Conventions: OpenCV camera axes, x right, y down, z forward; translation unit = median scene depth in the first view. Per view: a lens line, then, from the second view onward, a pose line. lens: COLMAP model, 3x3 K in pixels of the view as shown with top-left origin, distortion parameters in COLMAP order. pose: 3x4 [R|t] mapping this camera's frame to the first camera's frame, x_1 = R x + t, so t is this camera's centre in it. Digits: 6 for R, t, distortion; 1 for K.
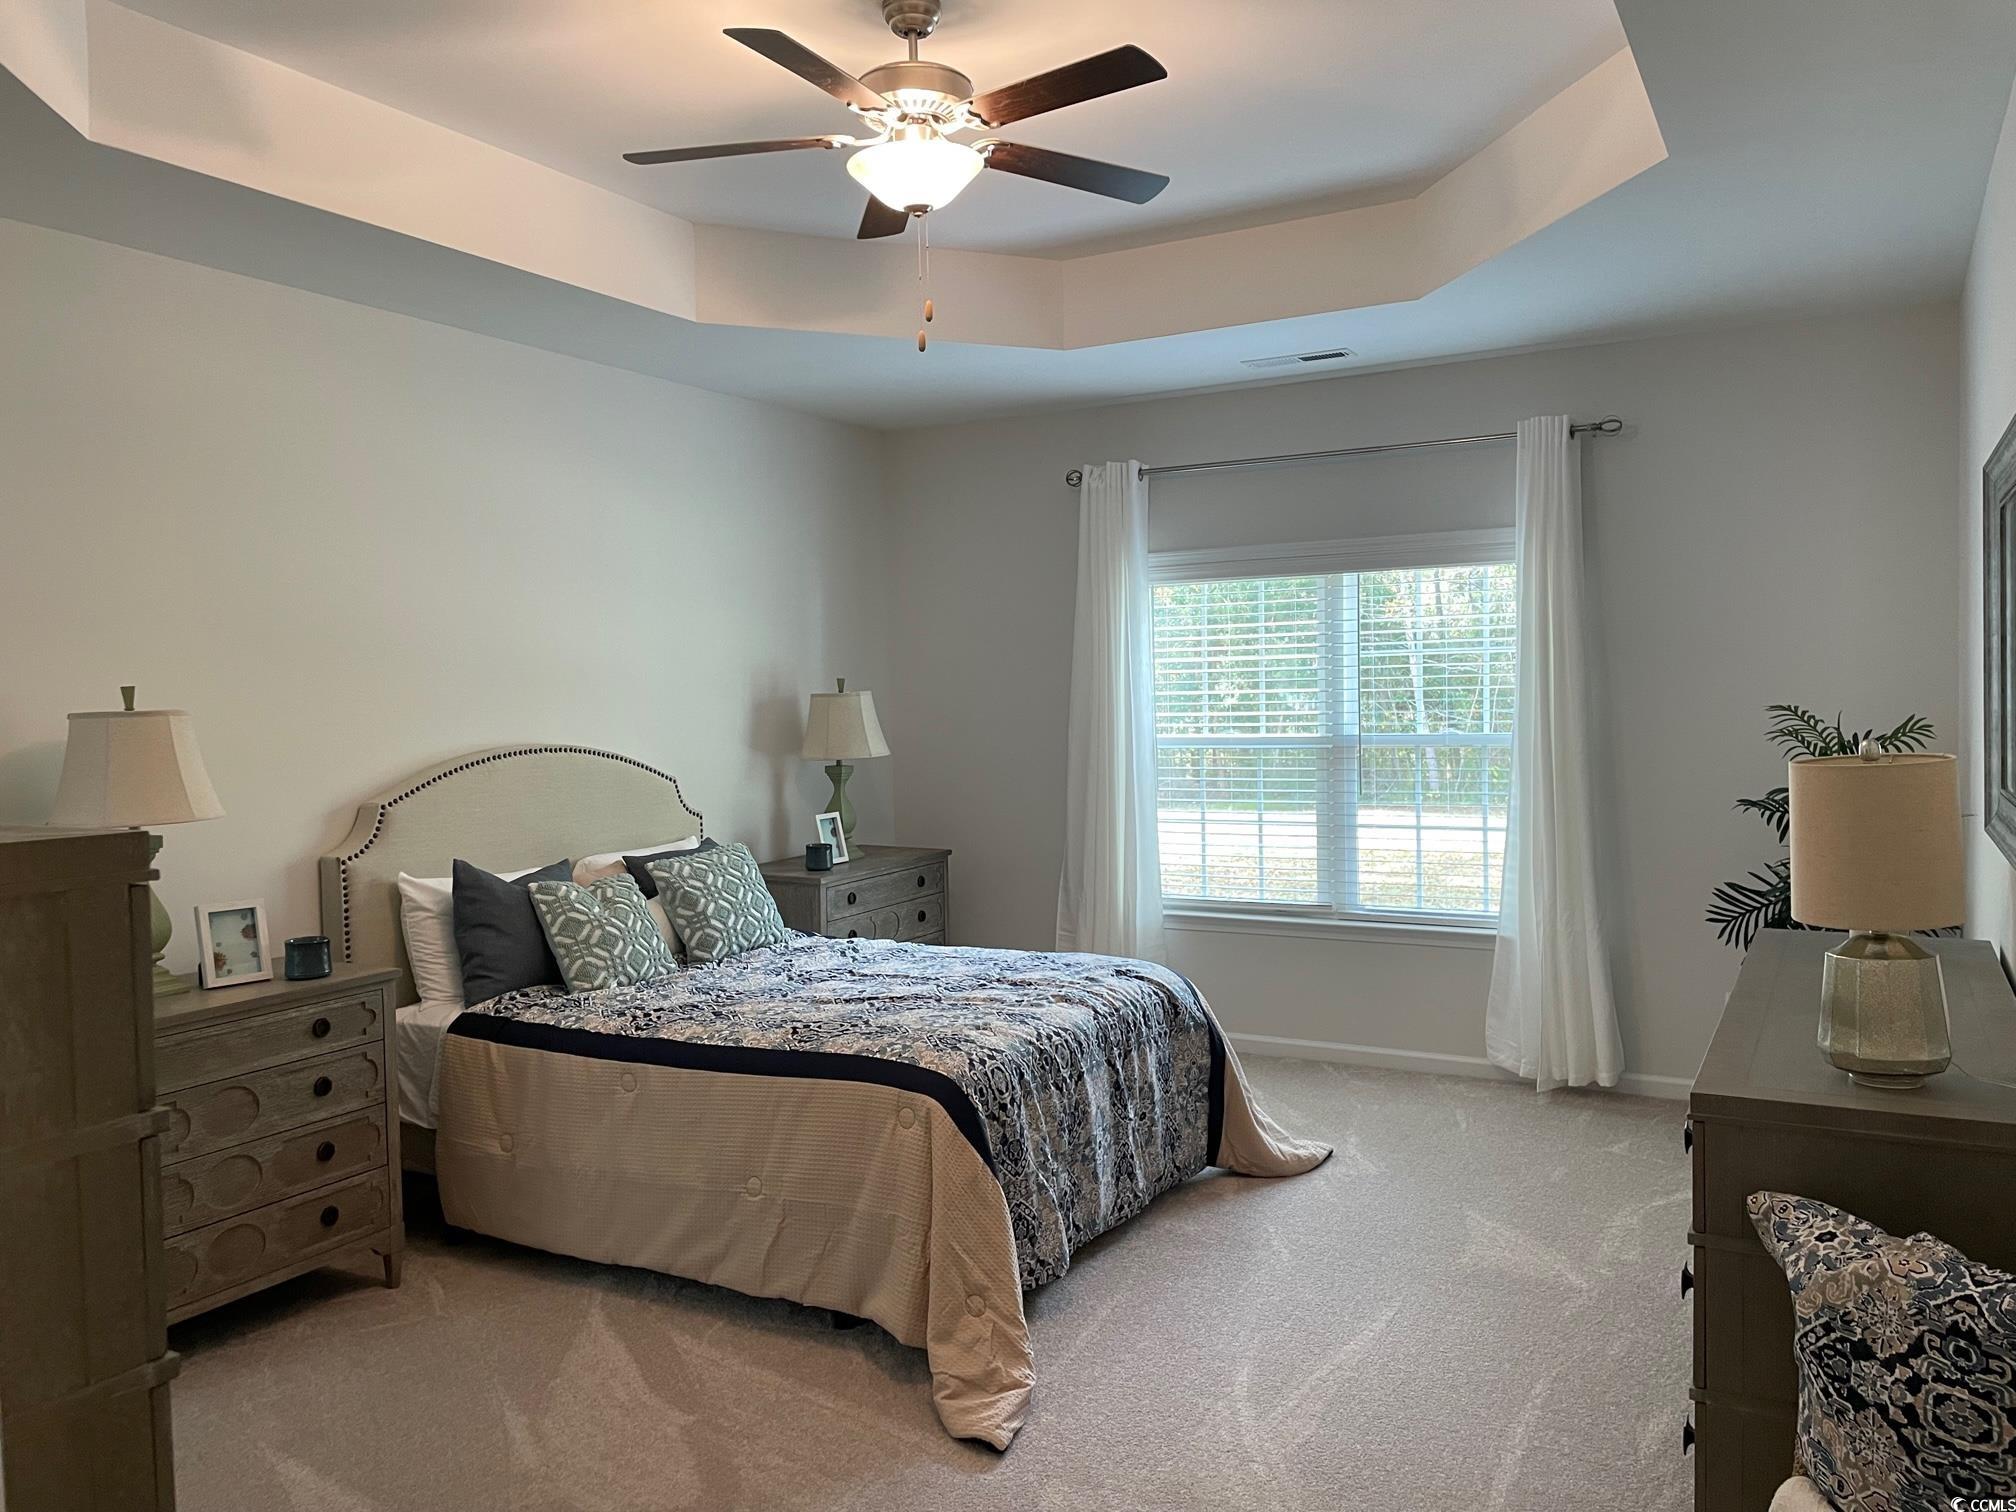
lens RADIAL K [[1518.4, 0, 1022.5], [0, 1518.4, 761.6], [0, 0, 1]] dist [0.098231, -0.122386]
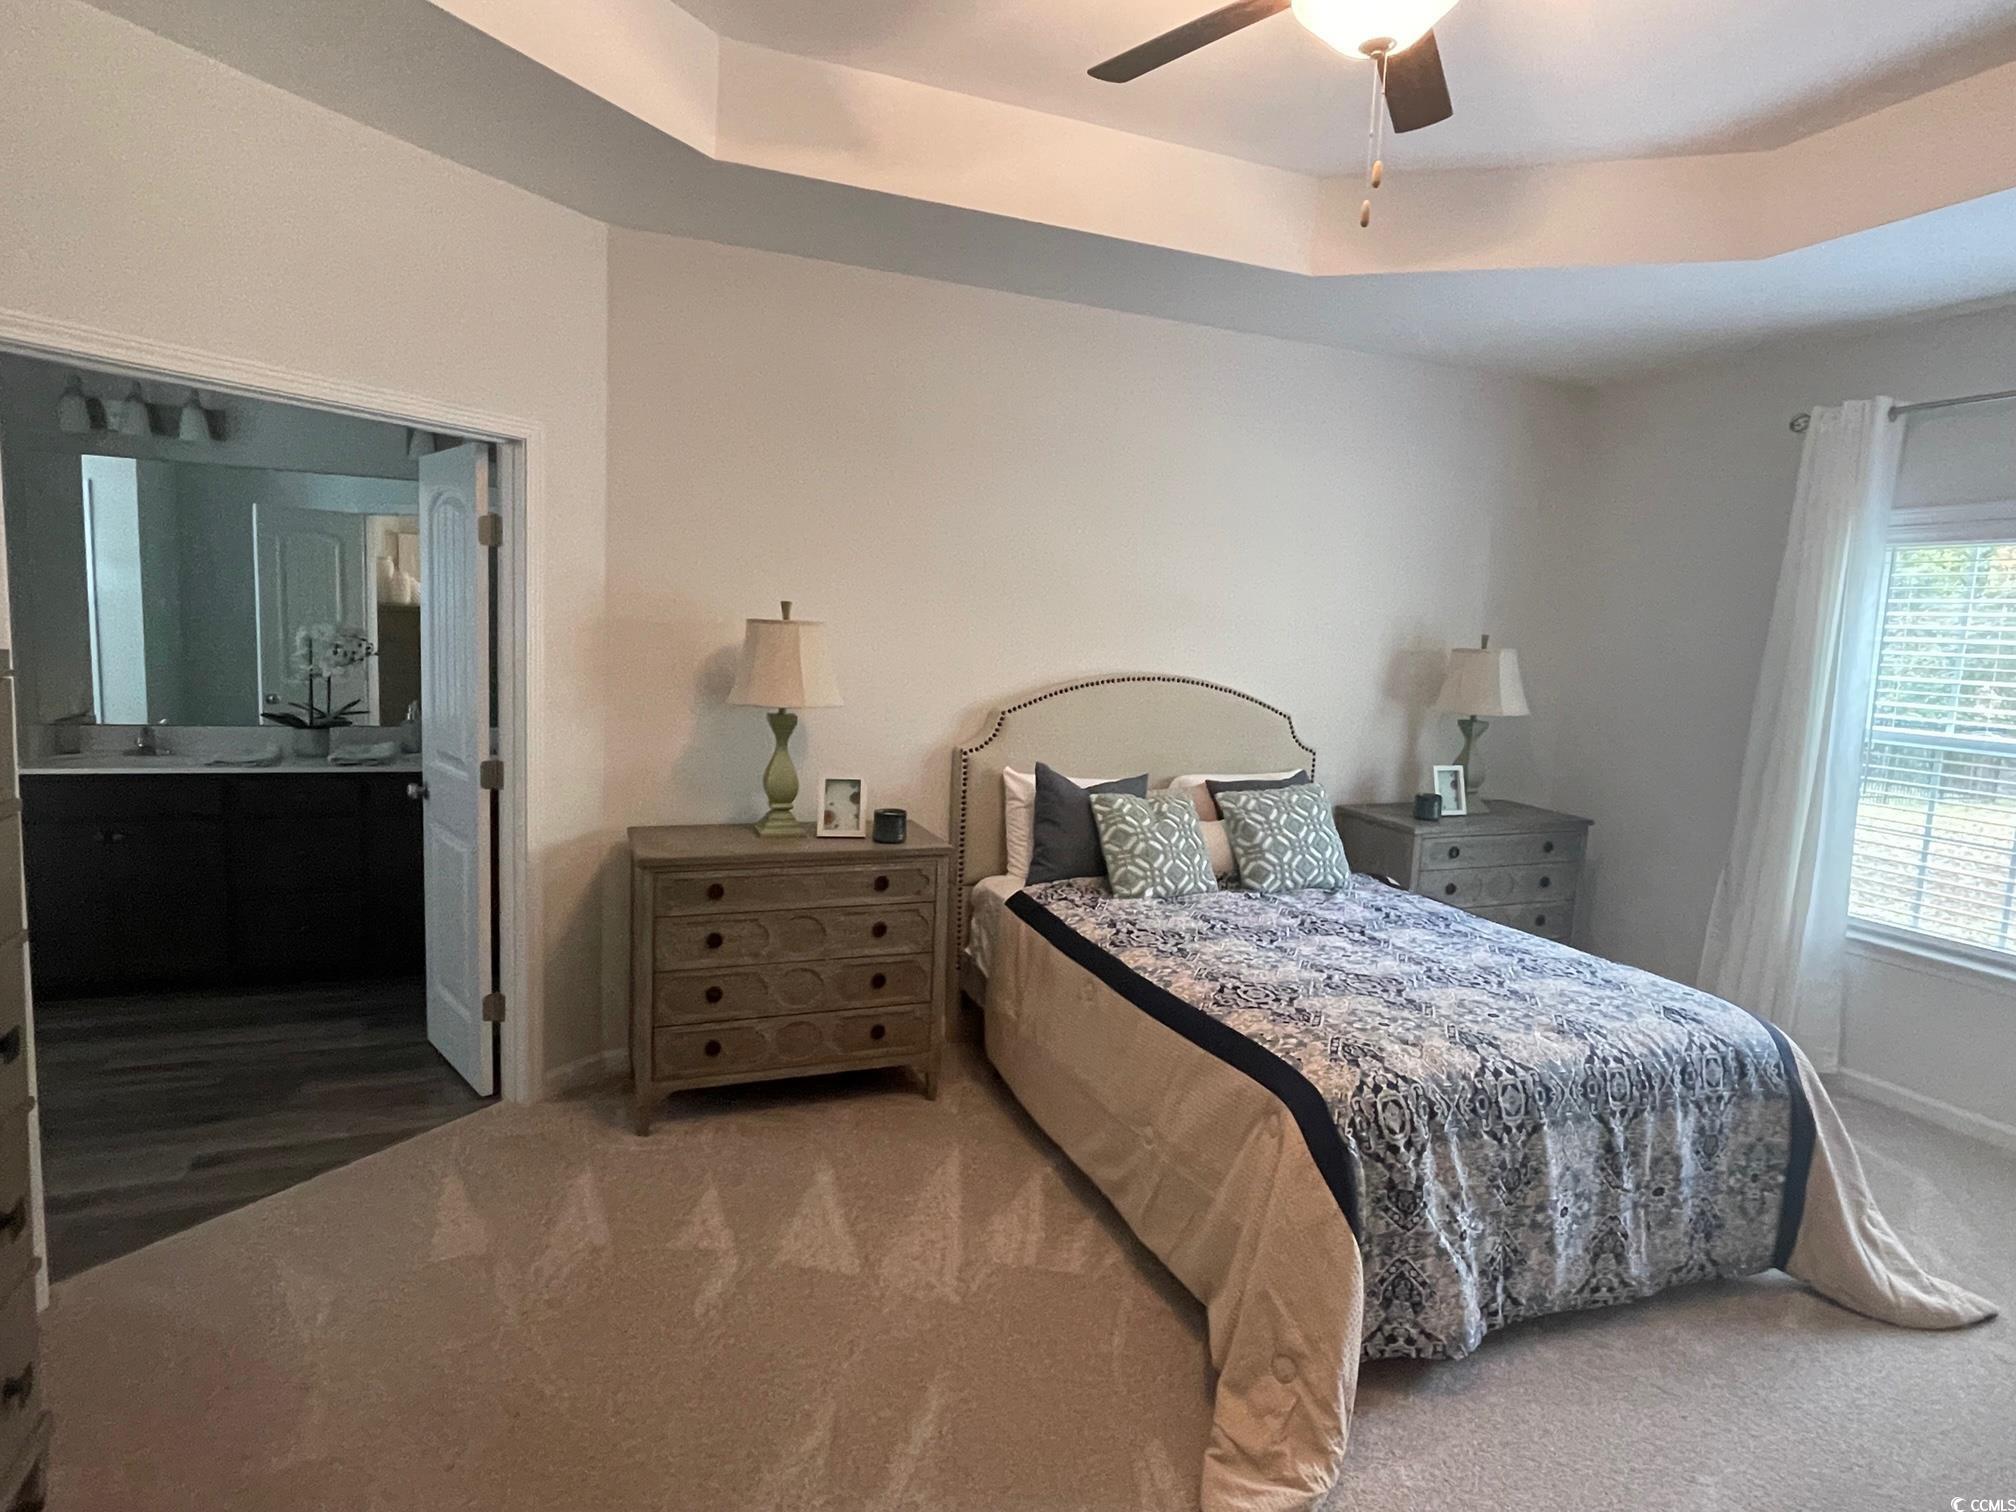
lens RADIAL K [[1109.1, 0, 1007.1], [0, 1109.1, 748.5], [0, 0, 1]] dist [-0.007999, 0.001323]
pose [[0.773666, 0.129425, -0.620234, 0.138824], [-0.094490, 0.991536, 0.089041, -0.021121], [0.626508, -0.010282, 0.779347, 0.311953]]
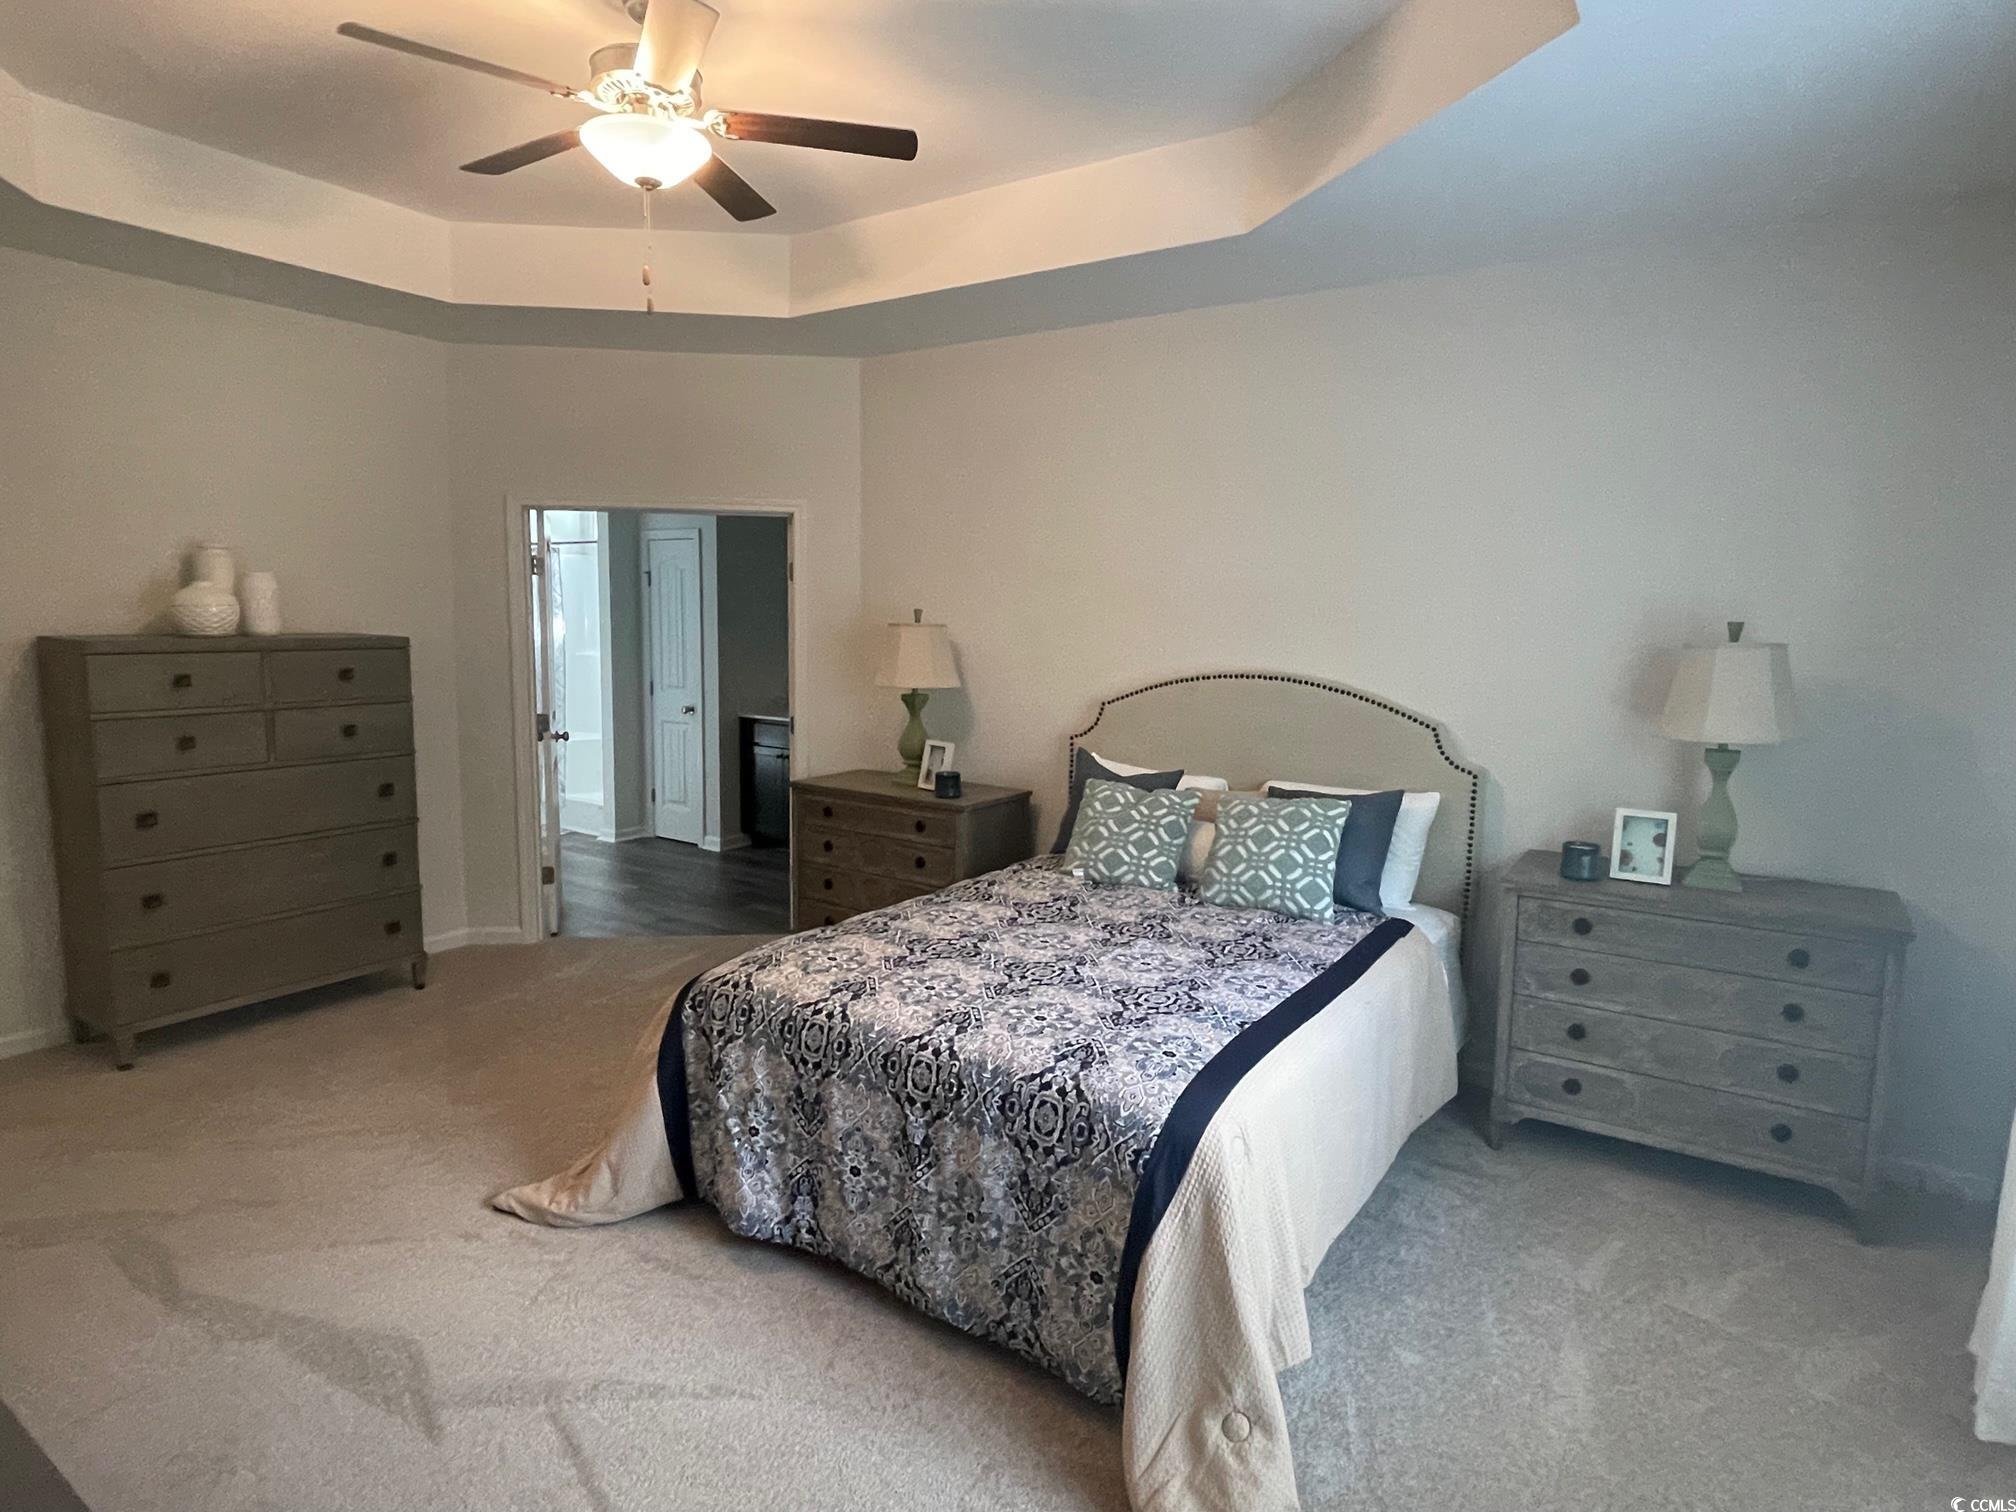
lens RADIAL K [[1109.1, 0, 1015.8], [0, 1109.1, 746.6], [0, 0, 1]] dist [-0.007999, 0.001323]
pose [[-0.095335, 0.140349, -0.985502, 0.549089], [-0.067299, 0.986837, 0.147050, -0.070238], [0.993168, 0.080342, -0.084634, 1.005031]]
